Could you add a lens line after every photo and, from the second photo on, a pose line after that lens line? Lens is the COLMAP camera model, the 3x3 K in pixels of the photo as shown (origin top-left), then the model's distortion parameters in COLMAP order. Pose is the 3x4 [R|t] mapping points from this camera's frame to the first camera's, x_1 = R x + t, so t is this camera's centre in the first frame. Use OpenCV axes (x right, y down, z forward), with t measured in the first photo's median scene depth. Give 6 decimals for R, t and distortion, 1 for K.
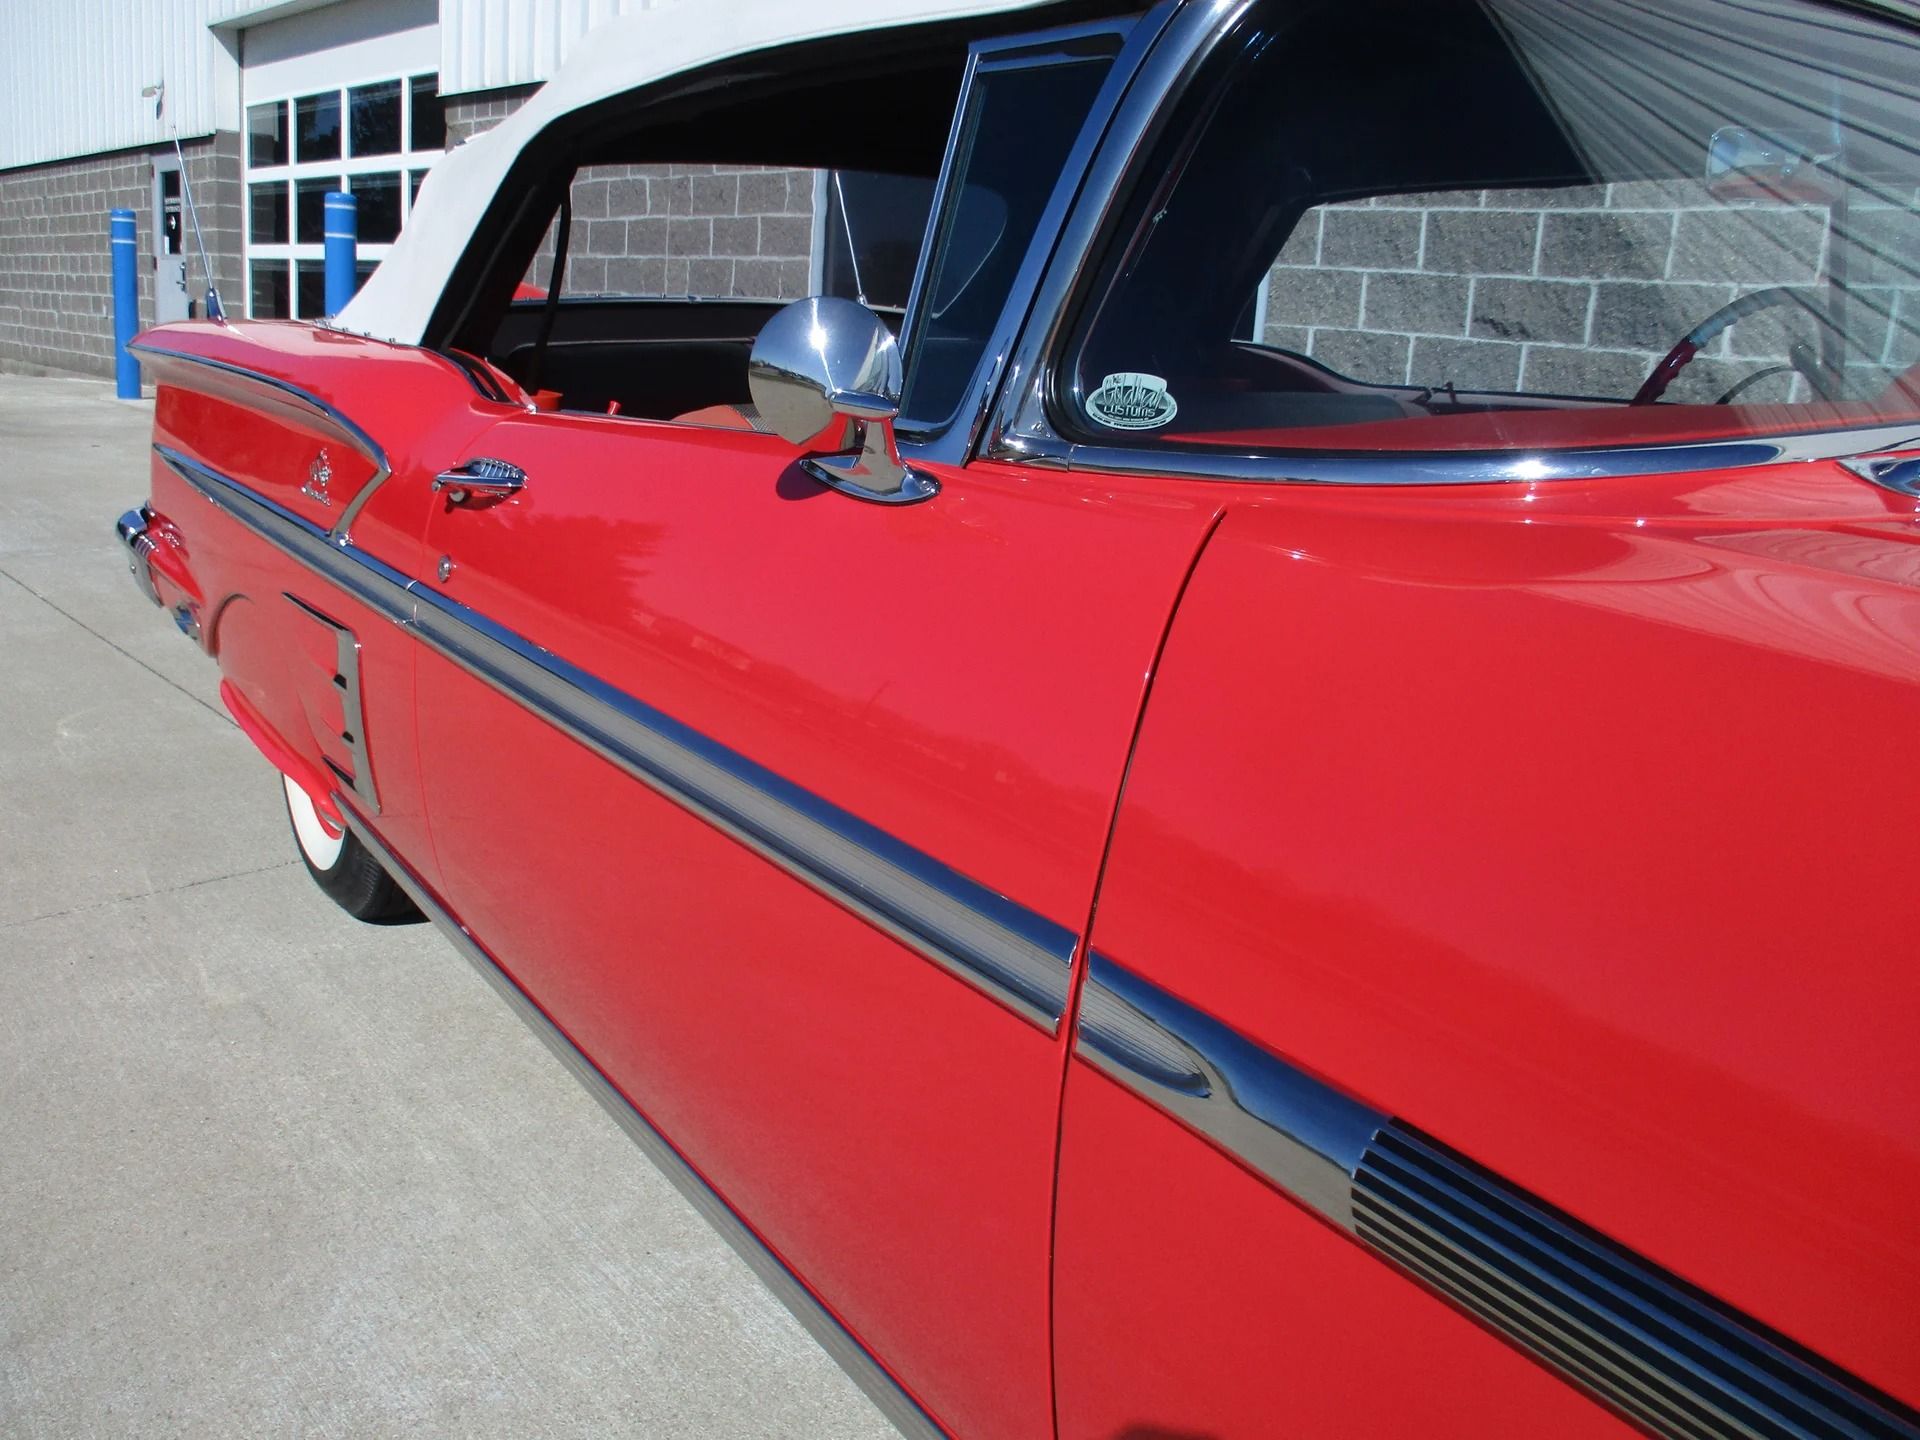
lens RADIAL K [[1618.5, 0, 969.3], [0, 1618.5, 706.0], [0, 0, 1]] dist [-0.078484, 0.050185]
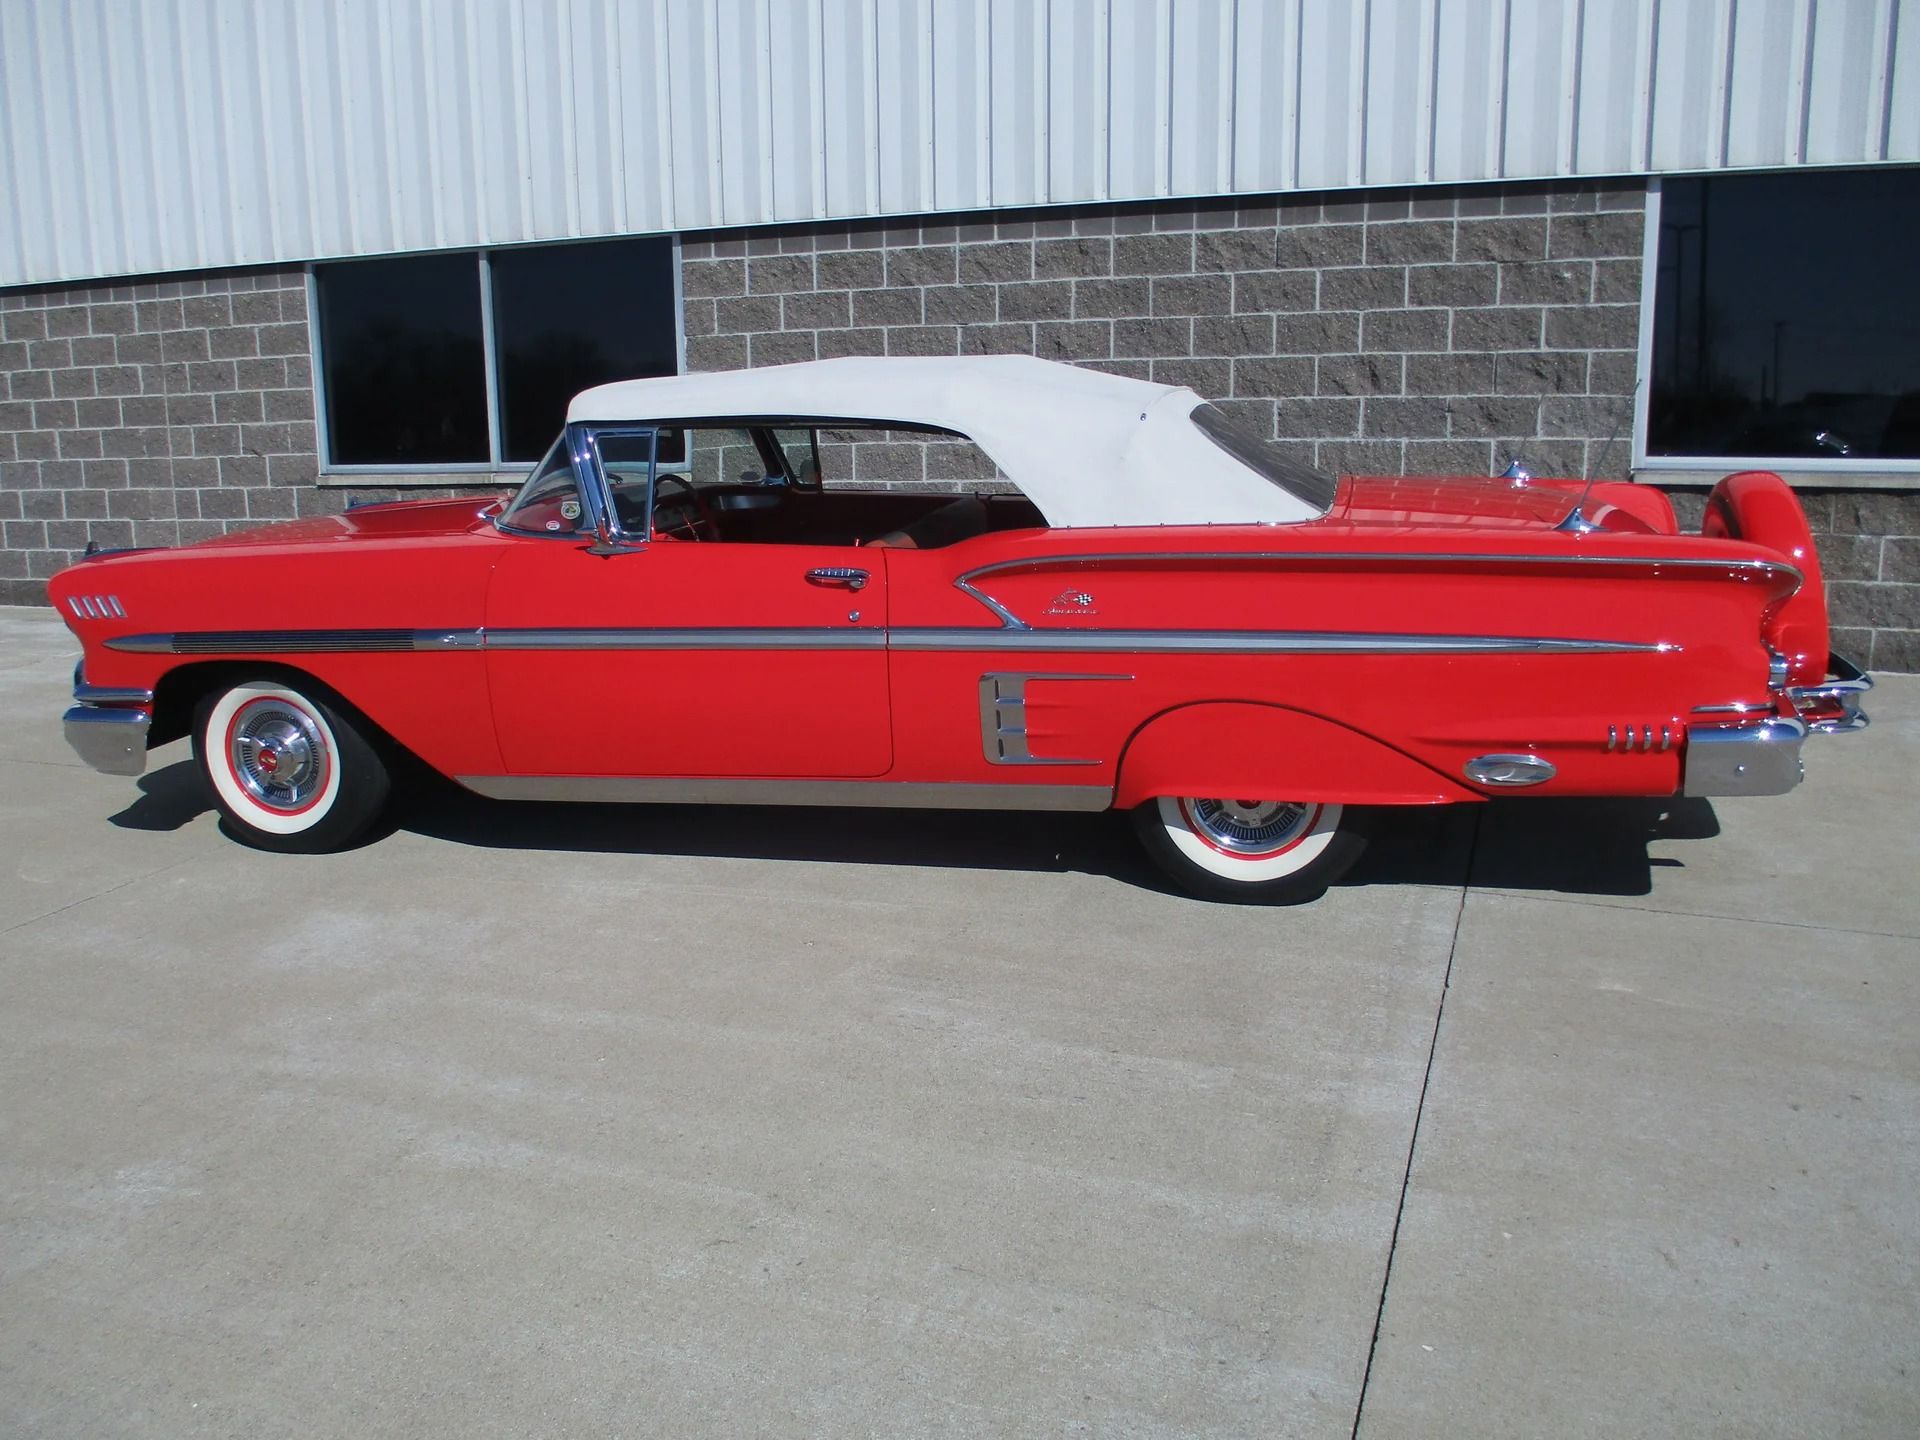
lens RADIAL K [[1626.2, 0, 950.0], [0, 1626.2, 693.2], [0, 0, 1]] dist [-0.033074, 0.009926]
pose [[0.898569, -0.159480, 0.408828, -0.317606], [0.177619, 0.984078, -0.006512, 0.067149], [-0.401280, 0.078467, 0.912588, -0.617577]]
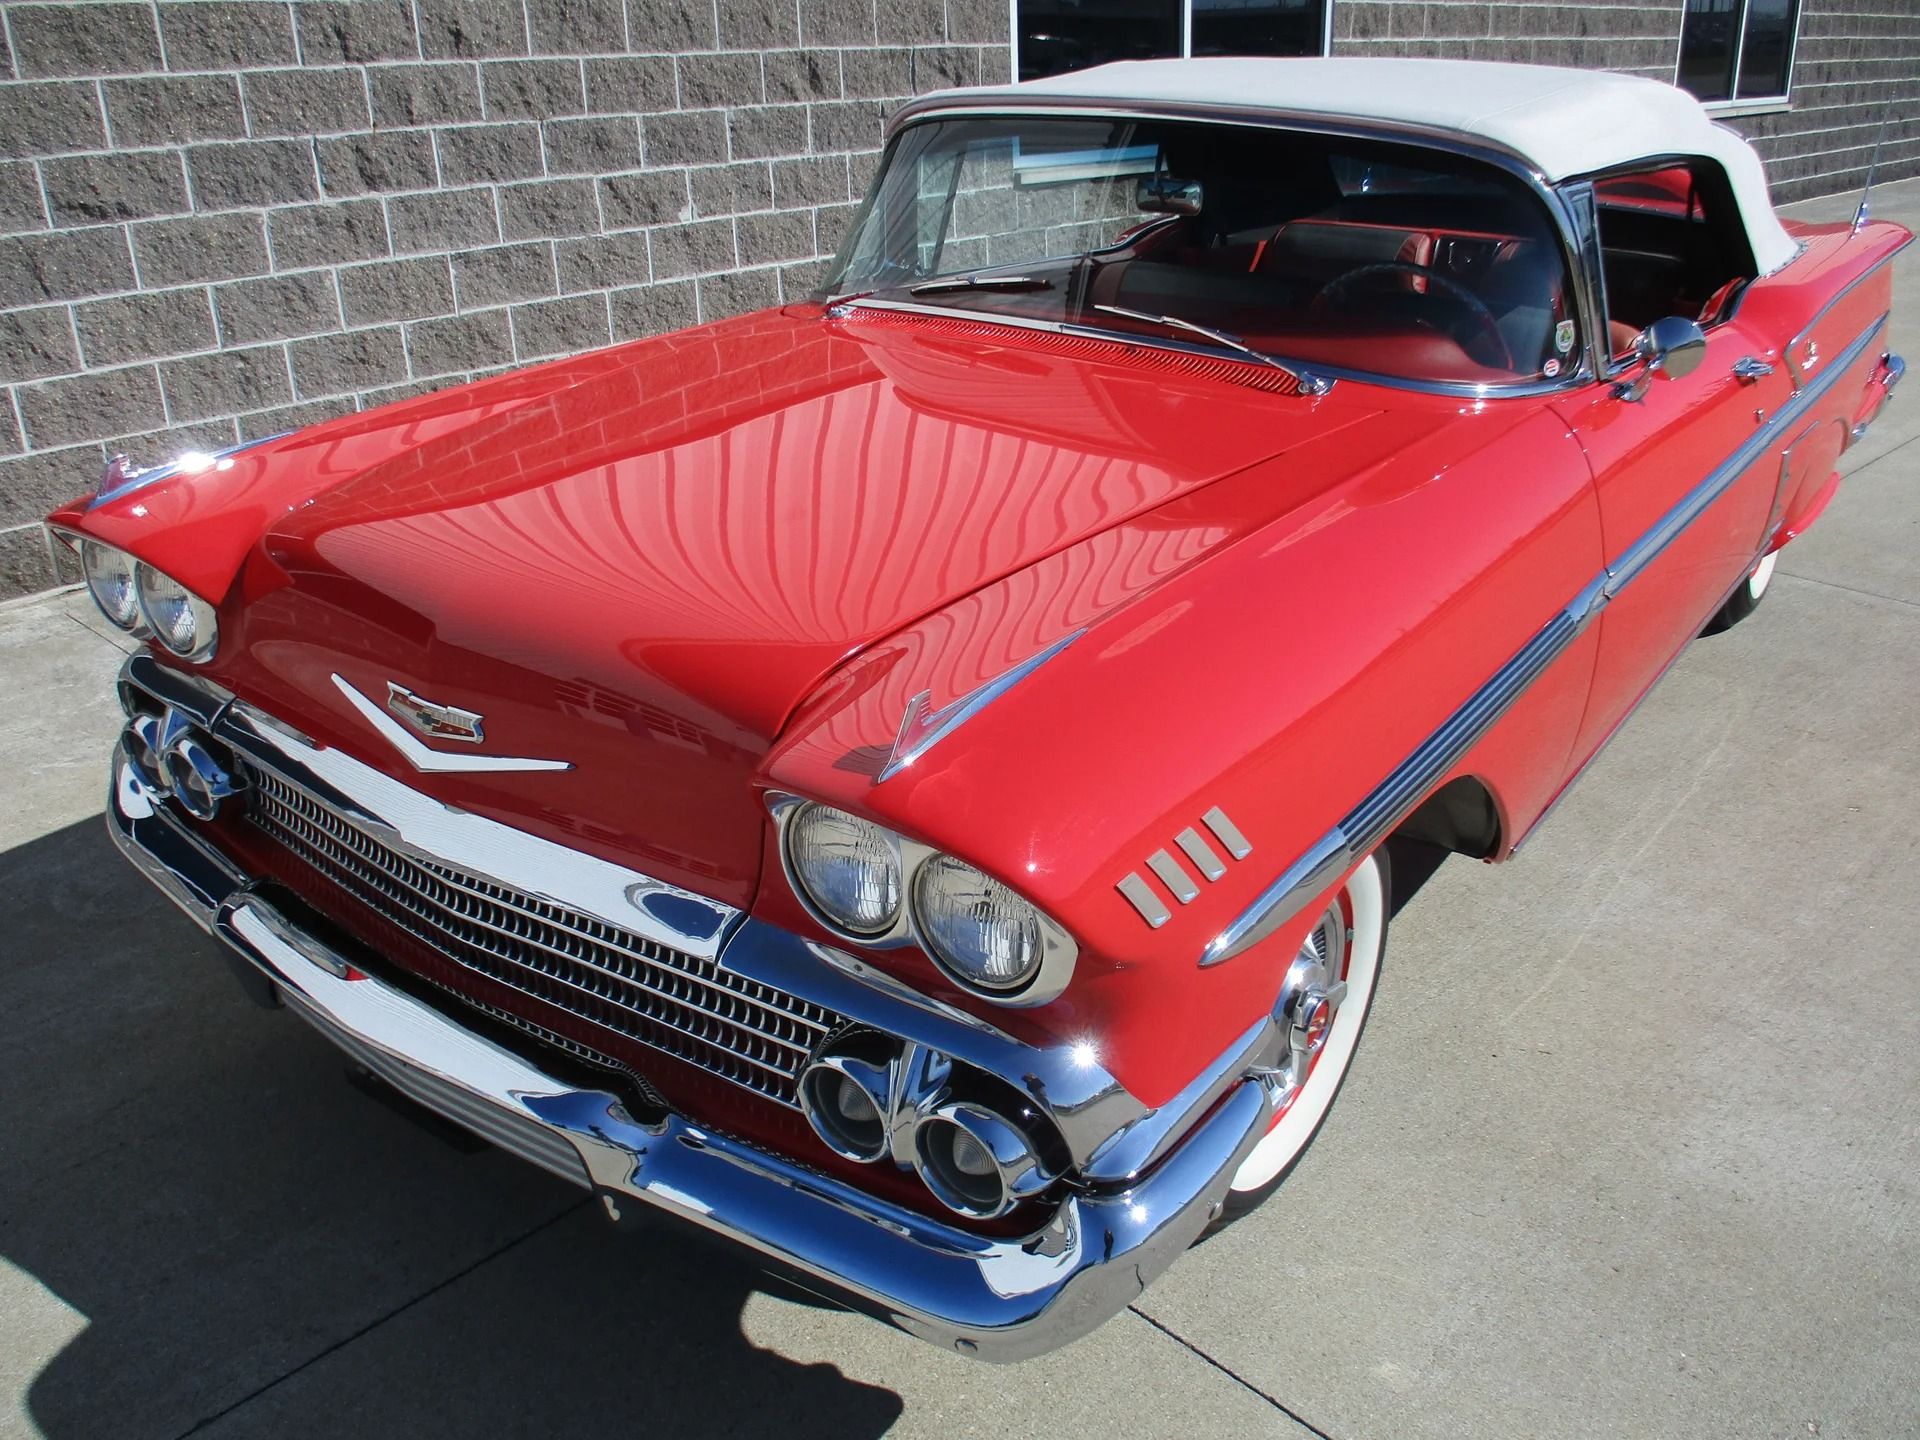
lens RADIAL K [[1626.2, 0, 962.7], [0, 1626.2, 690.4], [0, 0, 1]] dist [-0.033074, 0.009926]
pose [[-0.047211, -0.435838, 0.898786, -0.654707], [0.254472, 0.864854, 0.432750, -0.274630], [-0.965927, 0.249146, 0.070078, 0.527010]]
